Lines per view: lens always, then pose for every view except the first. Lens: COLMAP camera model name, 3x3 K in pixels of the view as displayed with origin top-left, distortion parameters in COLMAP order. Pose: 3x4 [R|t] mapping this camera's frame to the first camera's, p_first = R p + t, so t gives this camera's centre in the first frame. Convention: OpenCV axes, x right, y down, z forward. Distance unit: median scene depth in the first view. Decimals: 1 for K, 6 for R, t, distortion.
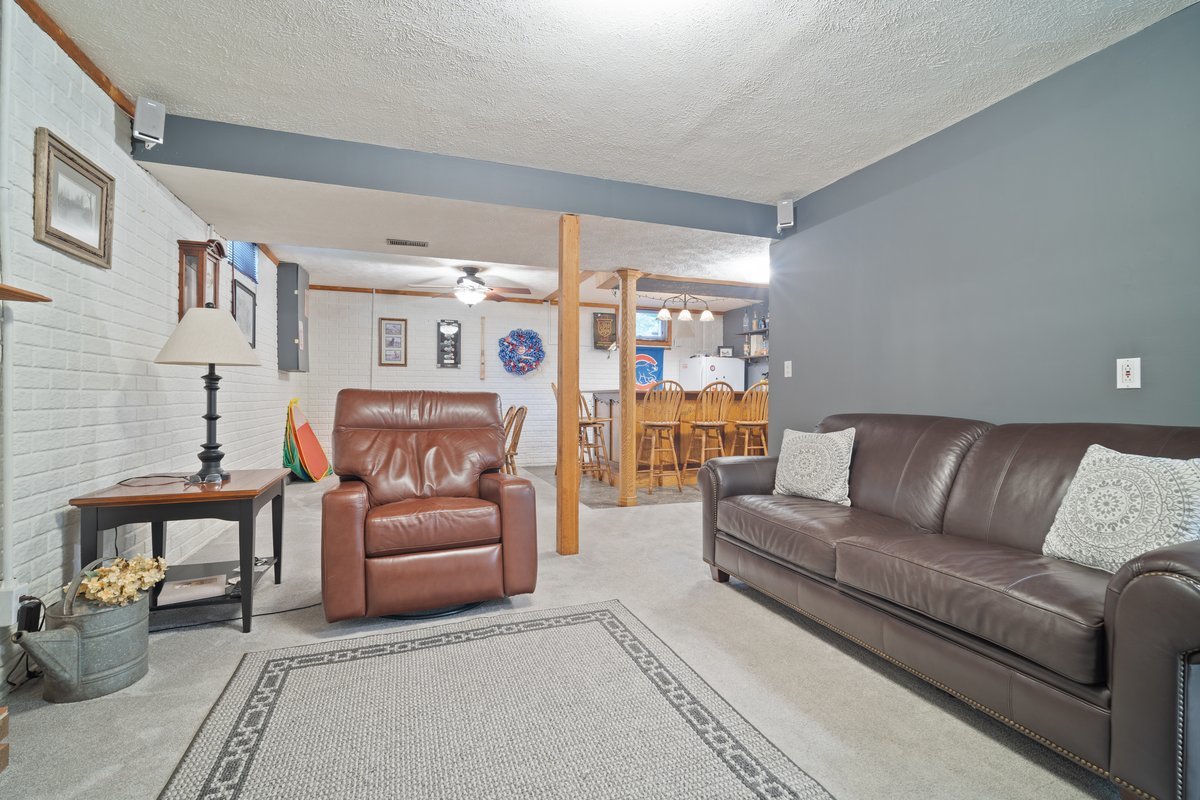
lens RADIAL K [[527.6, 0, 601.7], [0, 527.6, 397.9], [0, 0, 1]] dist [-0.018487, 0.000757]
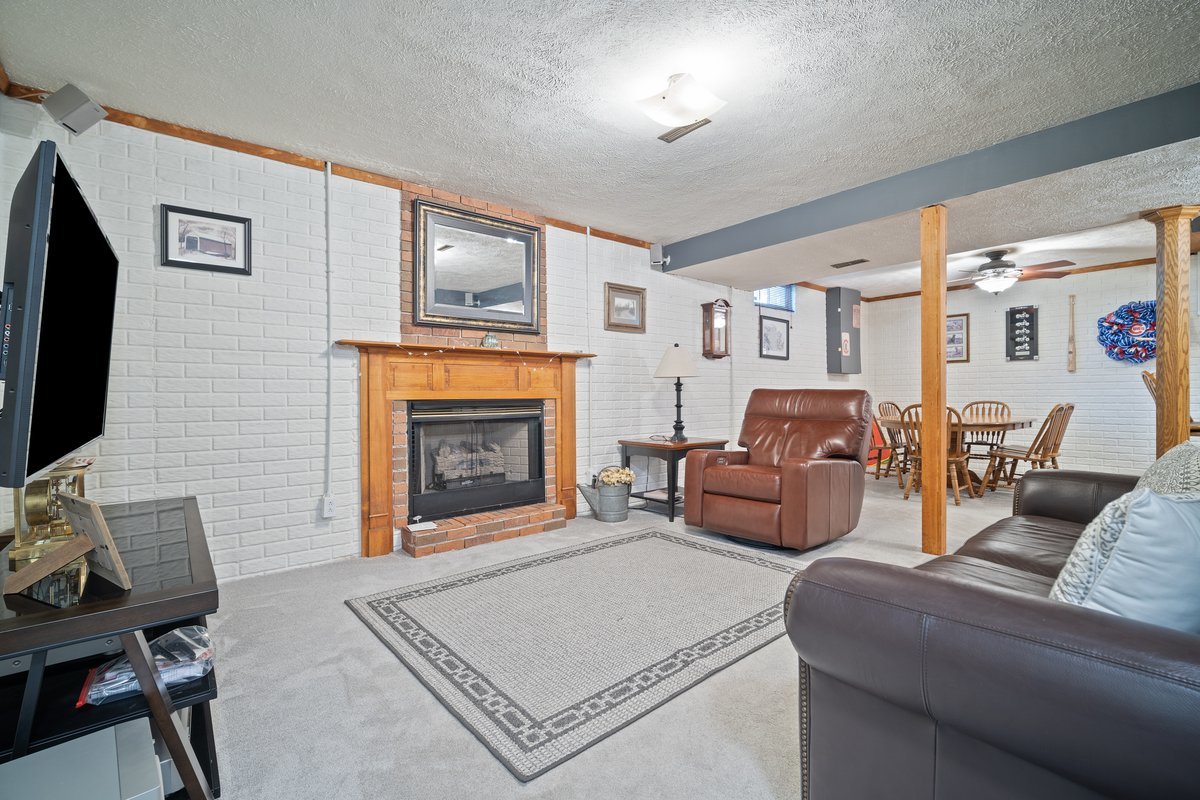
lens RADIAL K [[527.6, 0, 601.9], [0, 527.6, 398.8], [0, 0, 1]] dist [-0.018487, 0.000757]
pose [[0.324554, 0.001038, -0.945867, 0.815801], [0.003803, 0.999990, 0.002402, 0.005760], [0.945860, -0.004377, 0.324547, 0.132919]]
